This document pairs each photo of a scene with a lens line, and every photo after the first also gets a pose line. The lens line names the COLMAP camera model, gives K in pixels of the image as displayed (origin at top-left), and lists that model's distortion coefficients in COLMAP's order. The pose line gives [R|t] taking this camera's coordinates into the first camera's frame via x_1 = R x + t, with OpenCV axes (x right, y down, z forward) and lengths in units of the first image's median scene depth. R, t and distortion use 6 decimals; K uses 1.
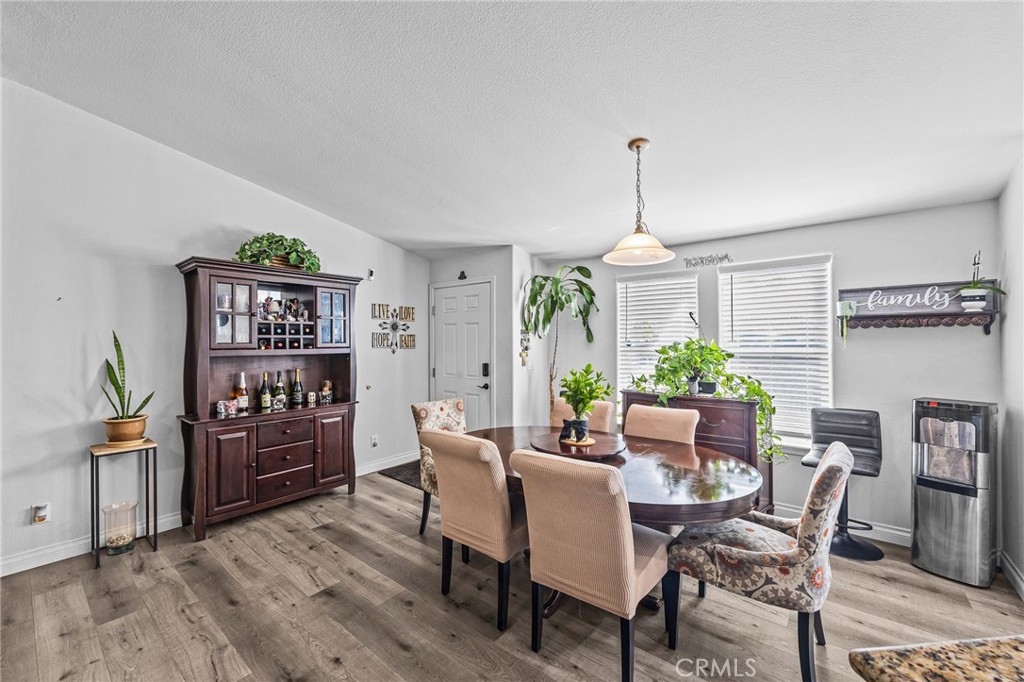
lens RADIAL K [[395.7, 0, 513.7], [0, 395.7, 342.8], [0, 0, 1]] dist [-0.001073, -0.000519]
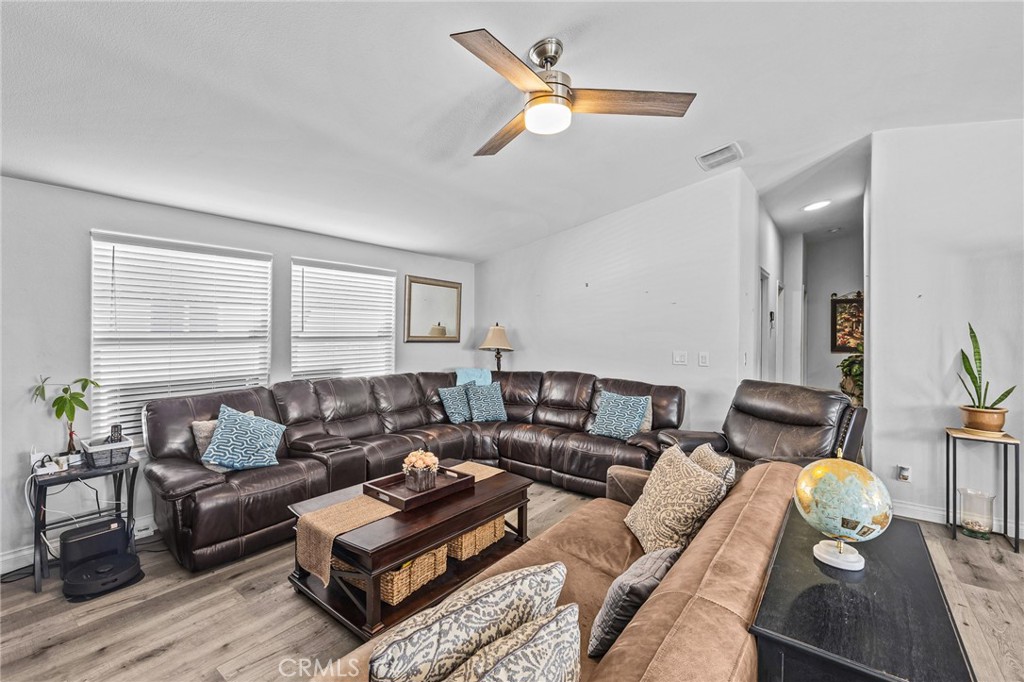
lens RADIAL K [[440.5, 0, 483.2], [0, 440.5, 332.6], [0, 0, 1]] dist [0.001852, 0.000140]
pose [[-0.021304, 0.003813, -0.999766, 0.181595], [-0.003758, 0.999985, 0.003894, -0.003869], [0.999766, 0.003840, -0.021290, -0.260740]]
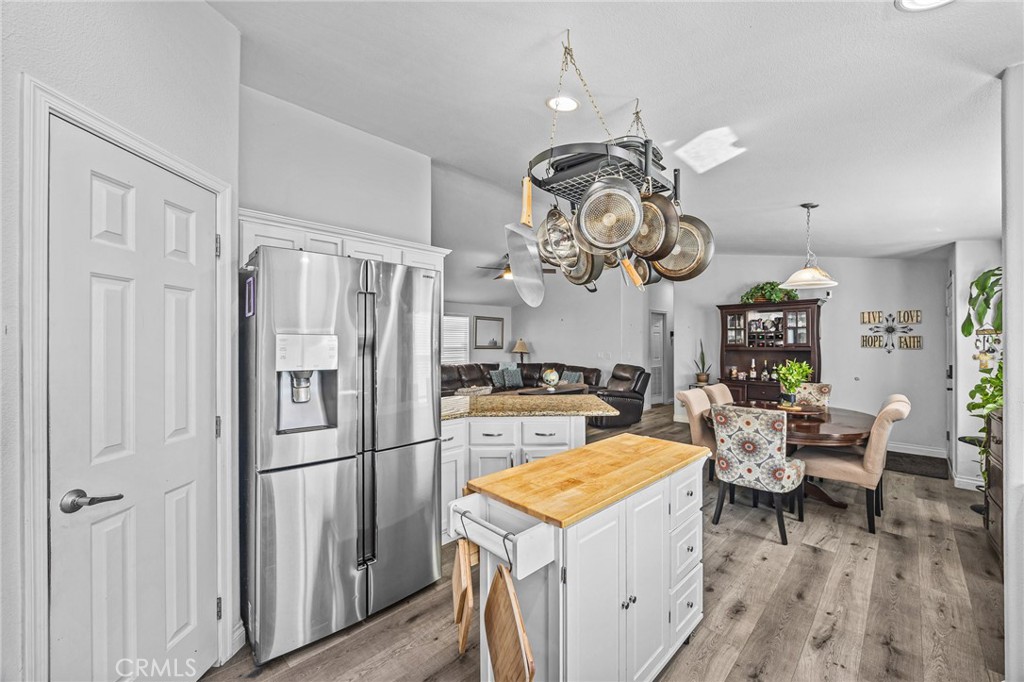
lens RADIAL K [[395.7, 0, 513.7], [0, 395.7, 342.8], [0, 0, 1]] dist [-0.001073, -0.000519]
pose [[-0.129823, 0.003235, -0.991532, 1.546406], [0.002385, 0.999993, 0.002951, -0.014250], [0.991534, -0.001981, -0.129830, 0.118274]]
